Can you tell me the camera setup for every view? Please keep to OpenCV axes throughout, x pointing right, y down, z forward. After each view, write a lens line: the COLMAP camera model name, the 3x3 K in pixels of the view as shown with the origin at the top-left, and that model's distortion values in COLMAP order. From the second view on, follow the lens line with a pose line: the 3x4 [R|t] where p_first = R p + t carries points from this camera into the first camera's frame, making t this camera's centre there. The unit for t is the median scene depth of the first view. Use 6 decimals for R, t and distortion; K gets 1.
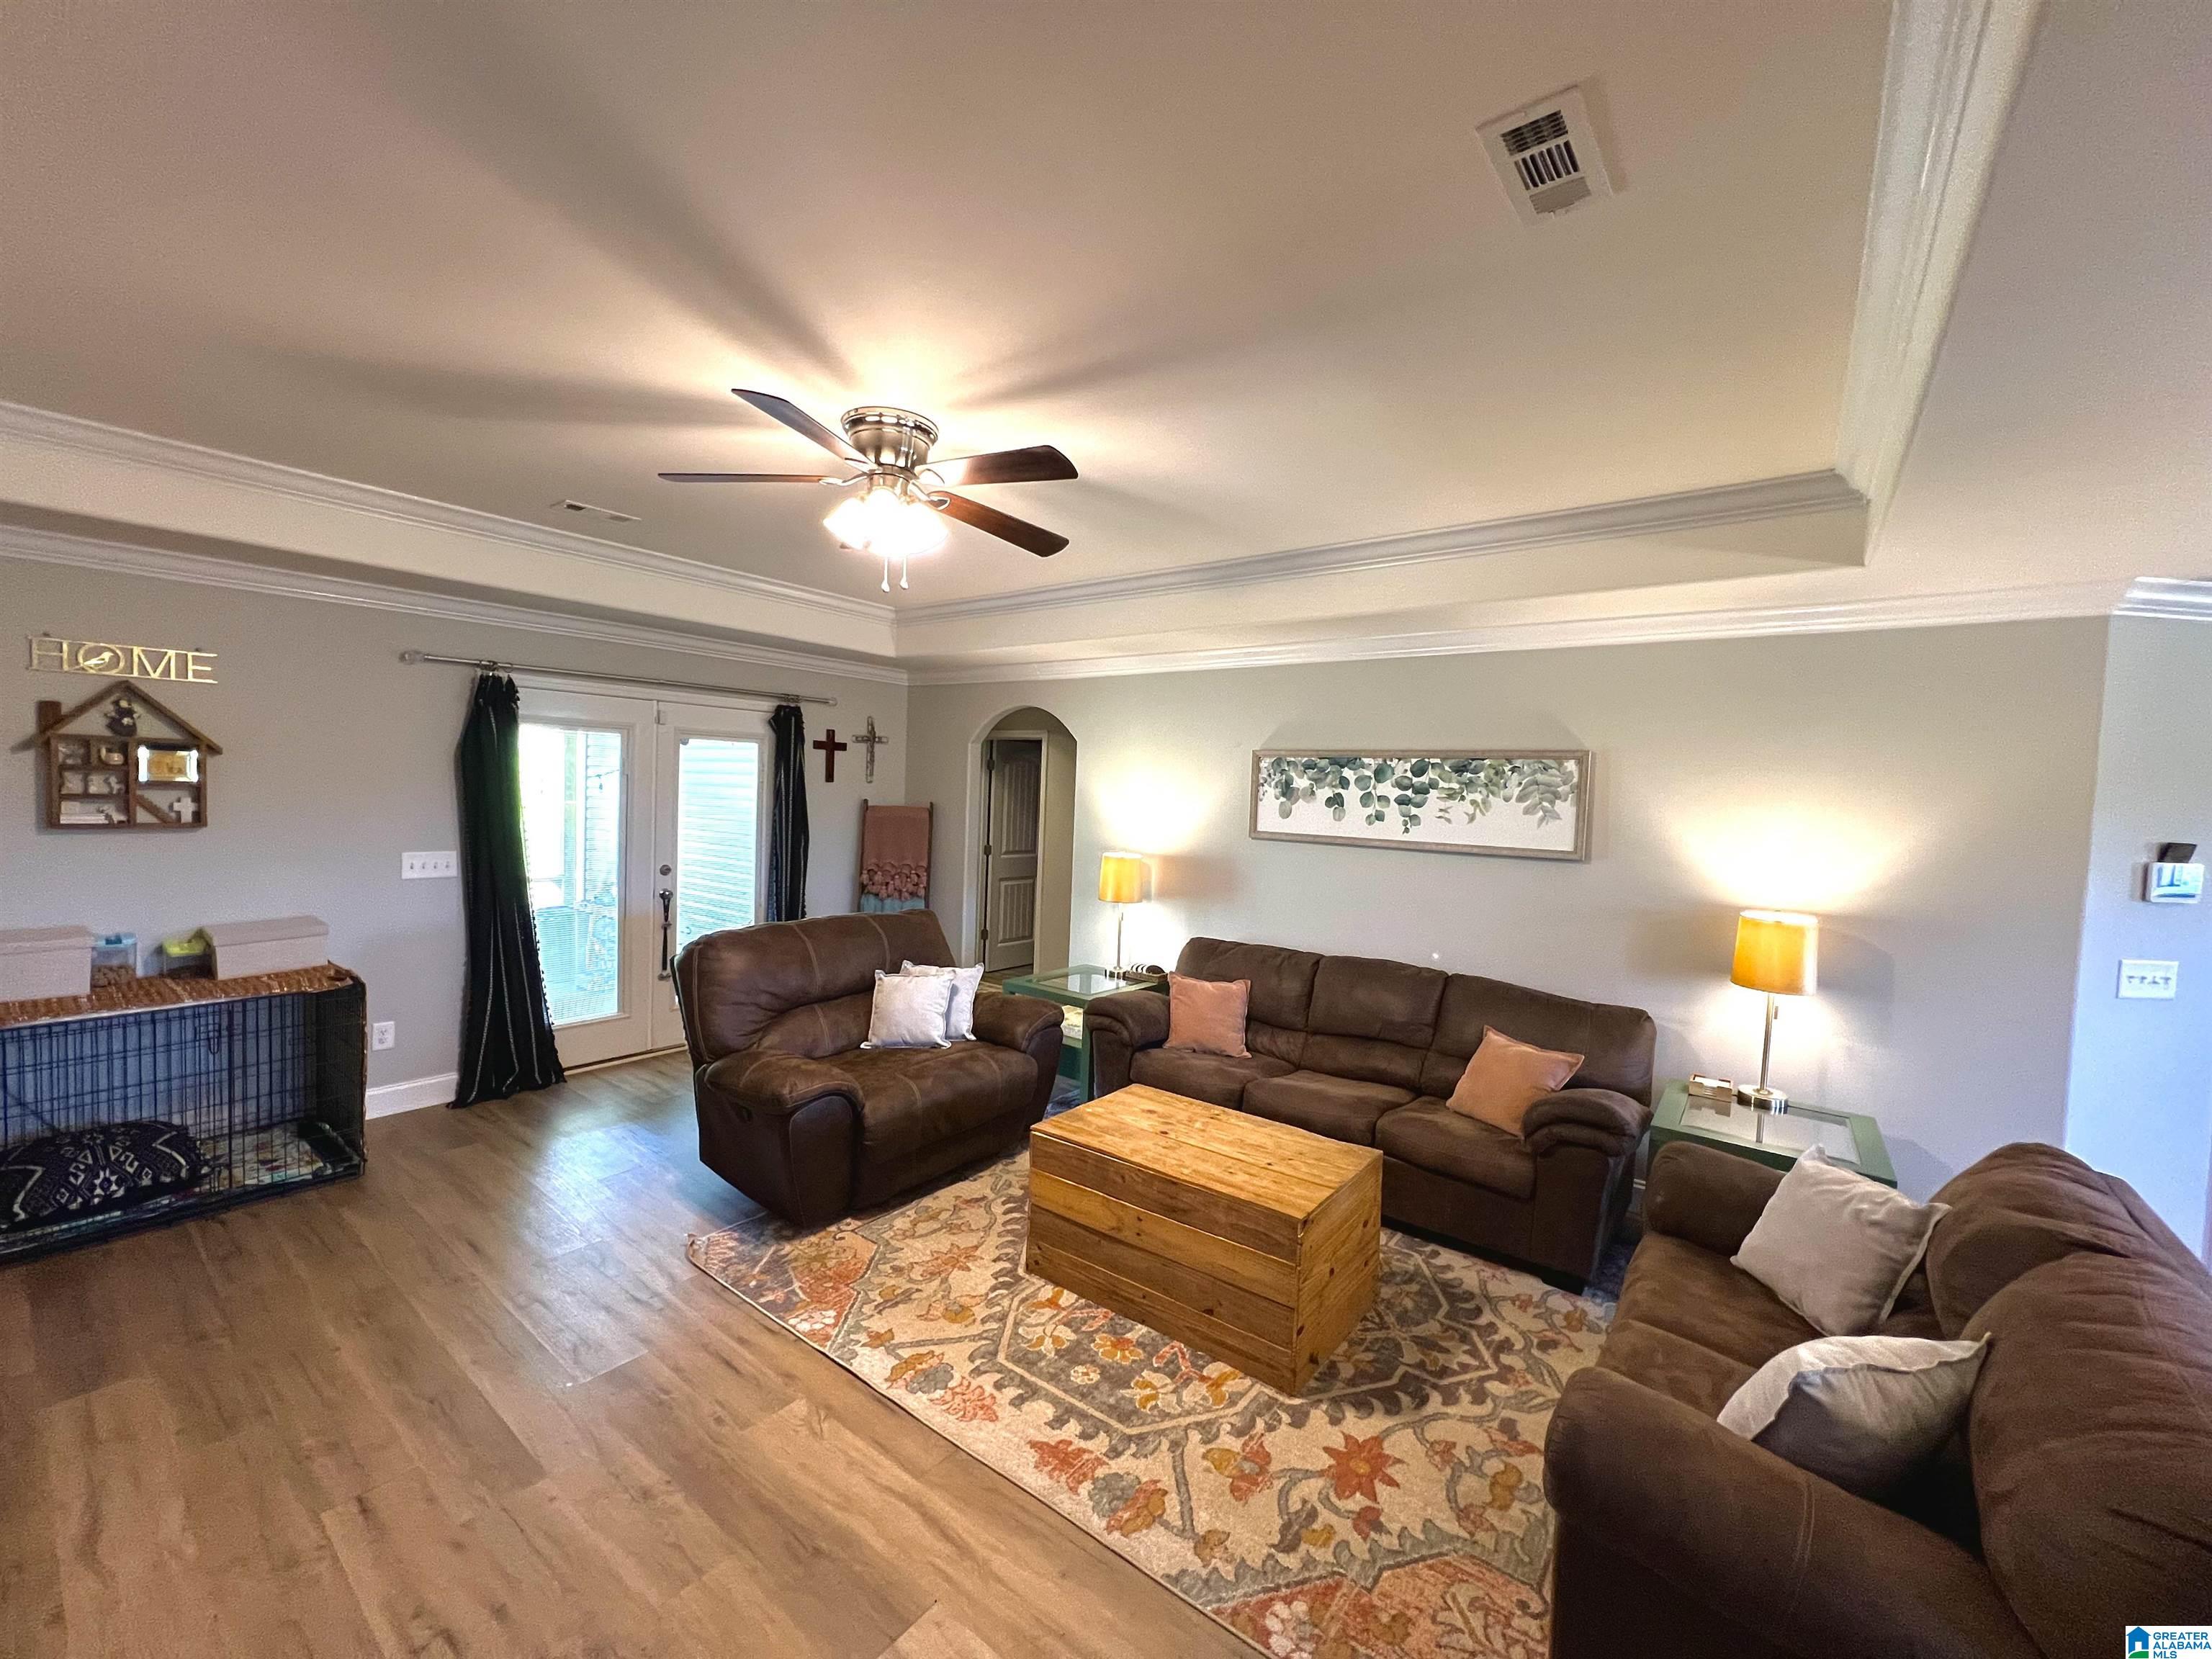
lens RADIAL K [[881.3, 0, 1103.2], [0, 881.3, 820.5], [0, 0, 1]] dist [-0.006115, -0.000160]
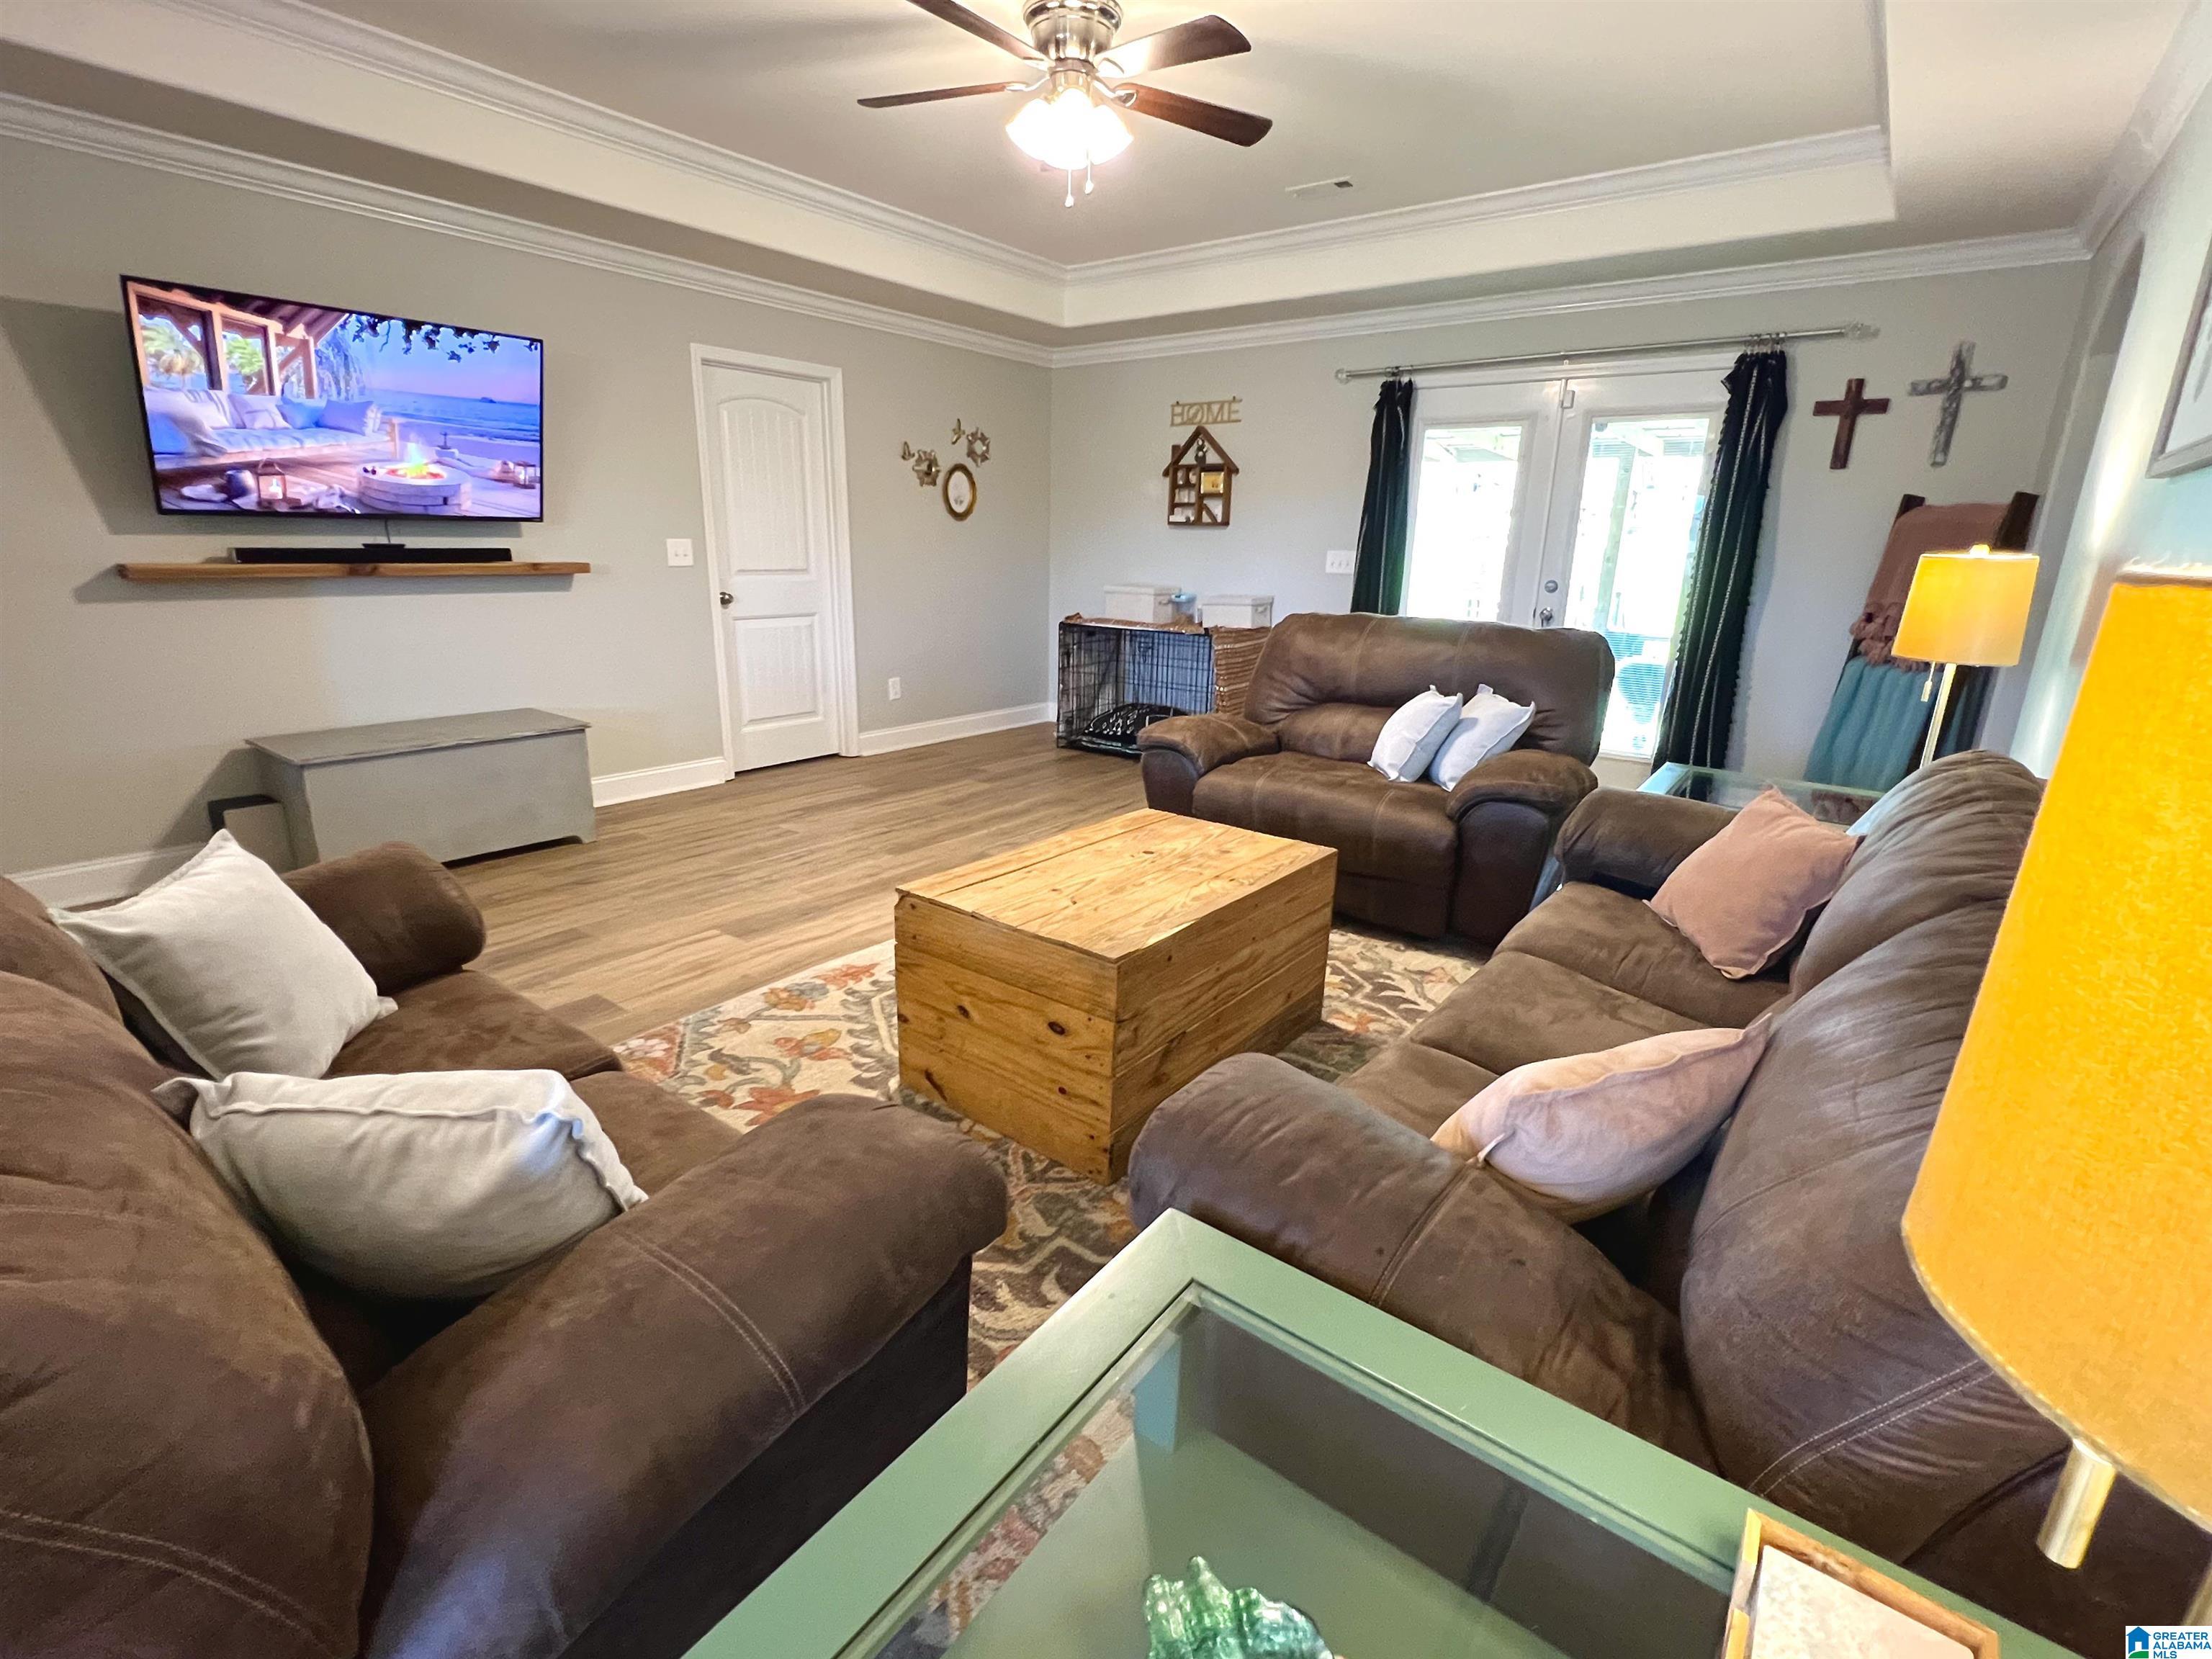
lens RADIAL K [[1014.0, 0, 1105.9], [0, 1014.0, 839.1], [0, 0, 1]] dist [0.001786, 0.000173]
pose [[0.011808, 0.252461, -0.967535, 0.813071], [-0.057267, 0.966185, 0.251410, 0.106881], [0.998289, 0.052439, 0.025866, 0.830022]]
